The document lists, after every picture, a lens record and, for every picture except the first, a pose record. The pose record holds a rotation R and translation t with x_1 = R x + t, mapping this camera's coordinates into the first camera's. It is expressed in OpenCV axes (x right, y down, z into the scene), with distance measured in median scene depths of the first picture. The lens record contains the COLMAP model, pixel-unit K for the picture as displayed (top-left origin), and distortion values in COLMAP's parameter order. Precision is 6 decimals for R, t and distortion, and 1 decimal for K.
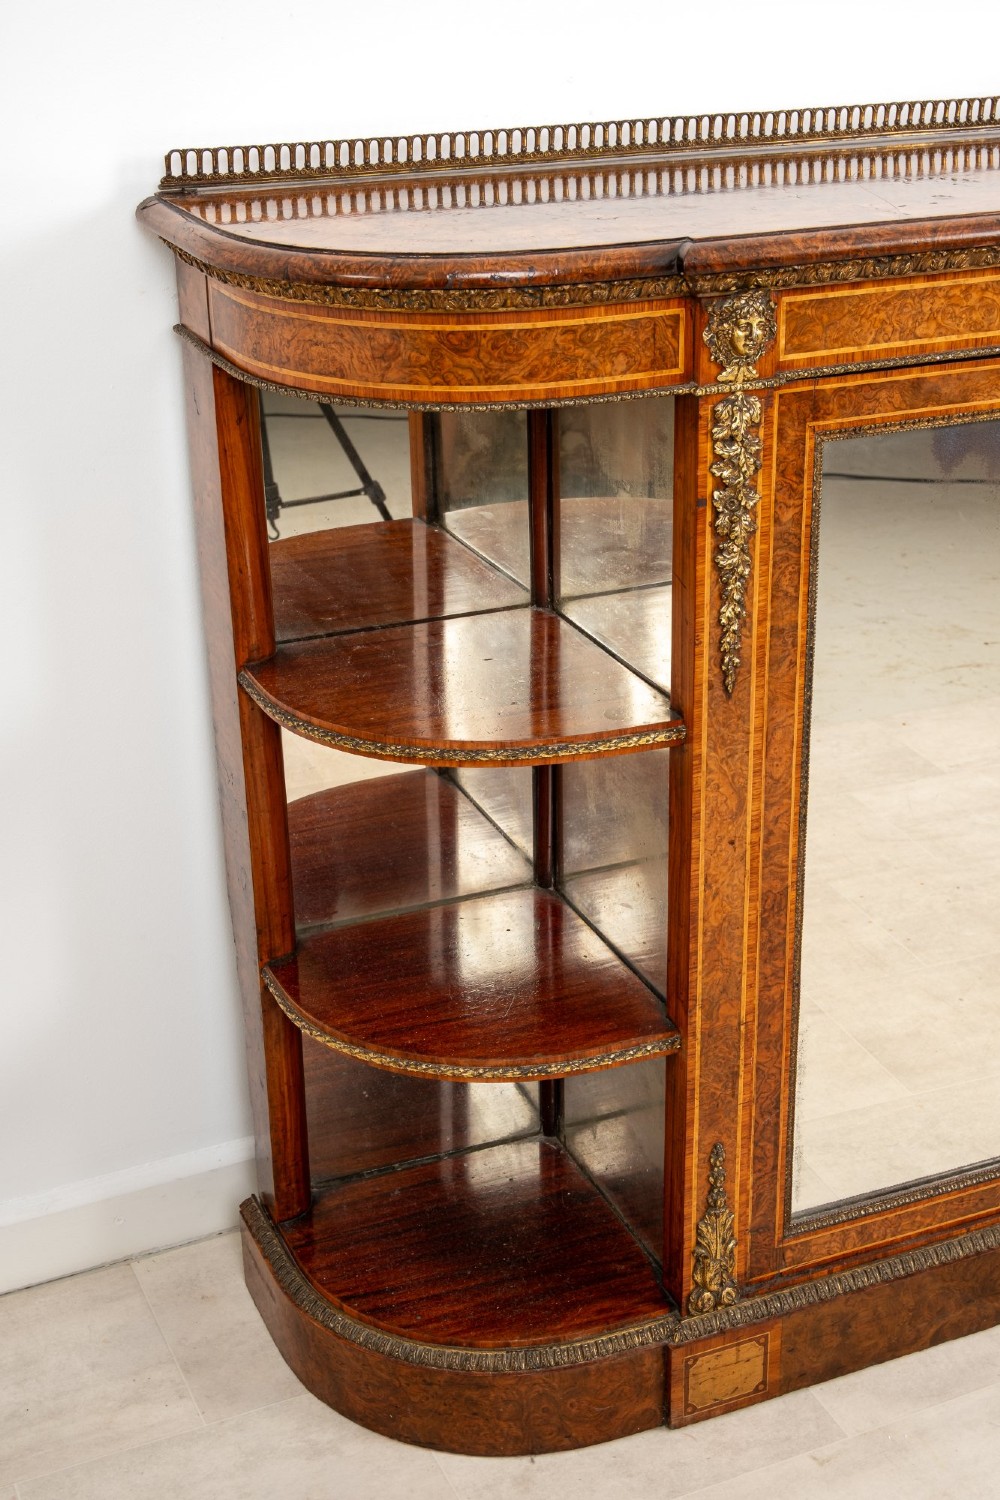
lens RADIAL K [[2083.5, 0, 551.4], [0, 2083.5, 721.2], [0, 0, 1]] dist [-0.023544, 0.000000]
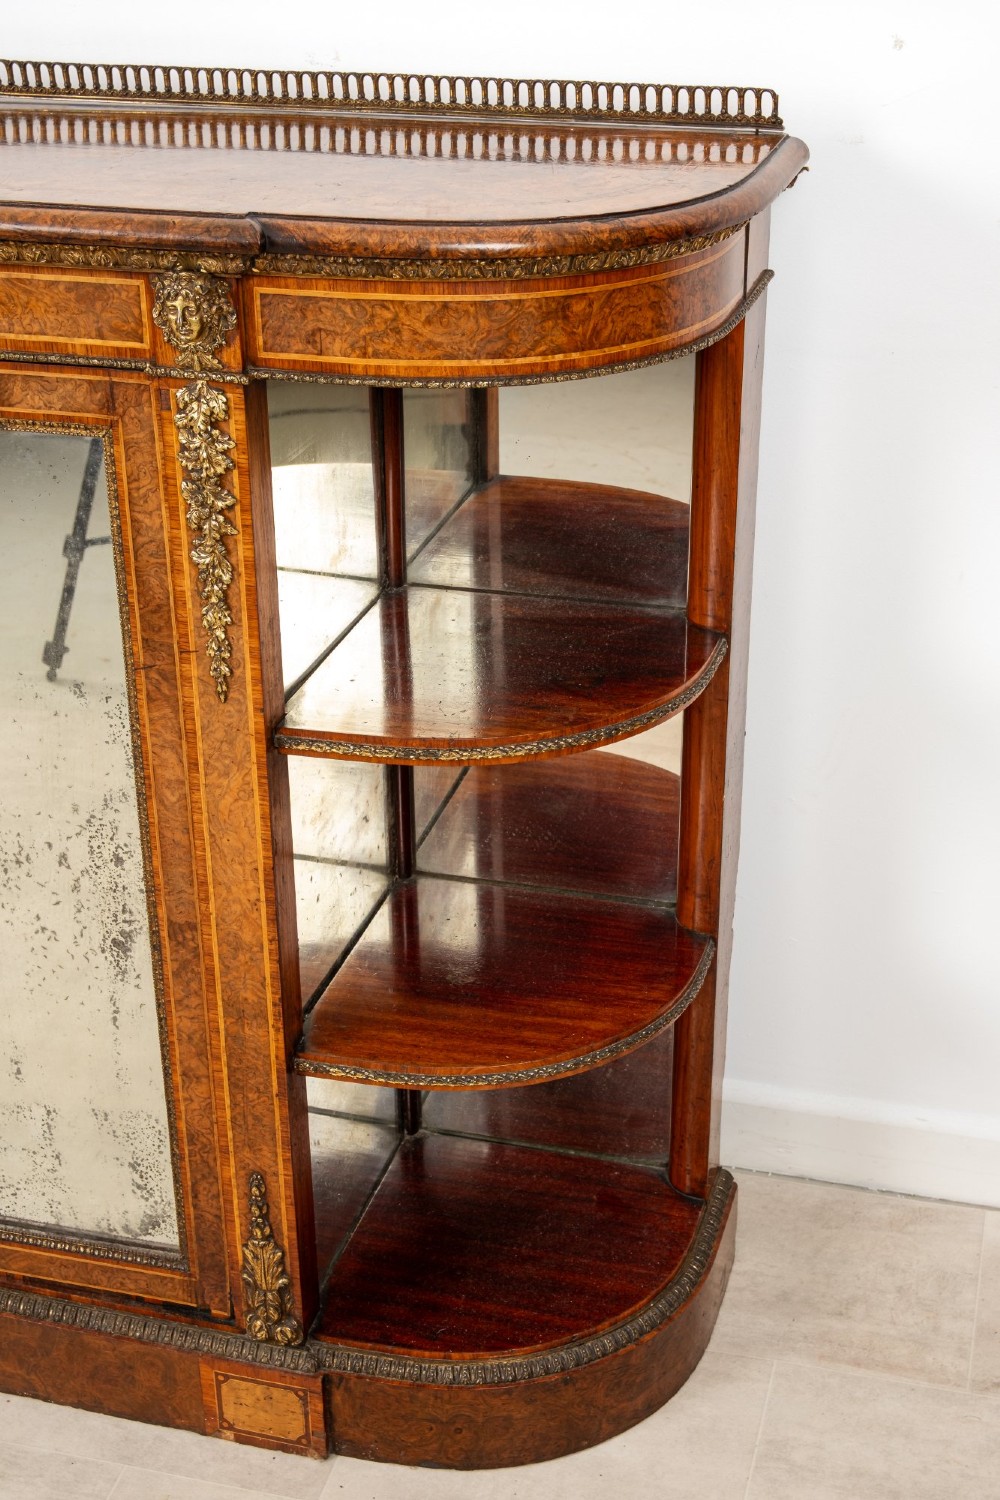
lens RADIAL K [[2083.5, 0, 532.4], [0, 2083.5, 736.9], [0, 0, 1]] dist [-0.023544, 0.000000]
pose [[0.780388, 0.277598, -0.560298, 1.291045], [-0.254587, 0.959478, 0.120780, -0.250344], [0.571122, 0.048389, 0.819438, 0.542236]]
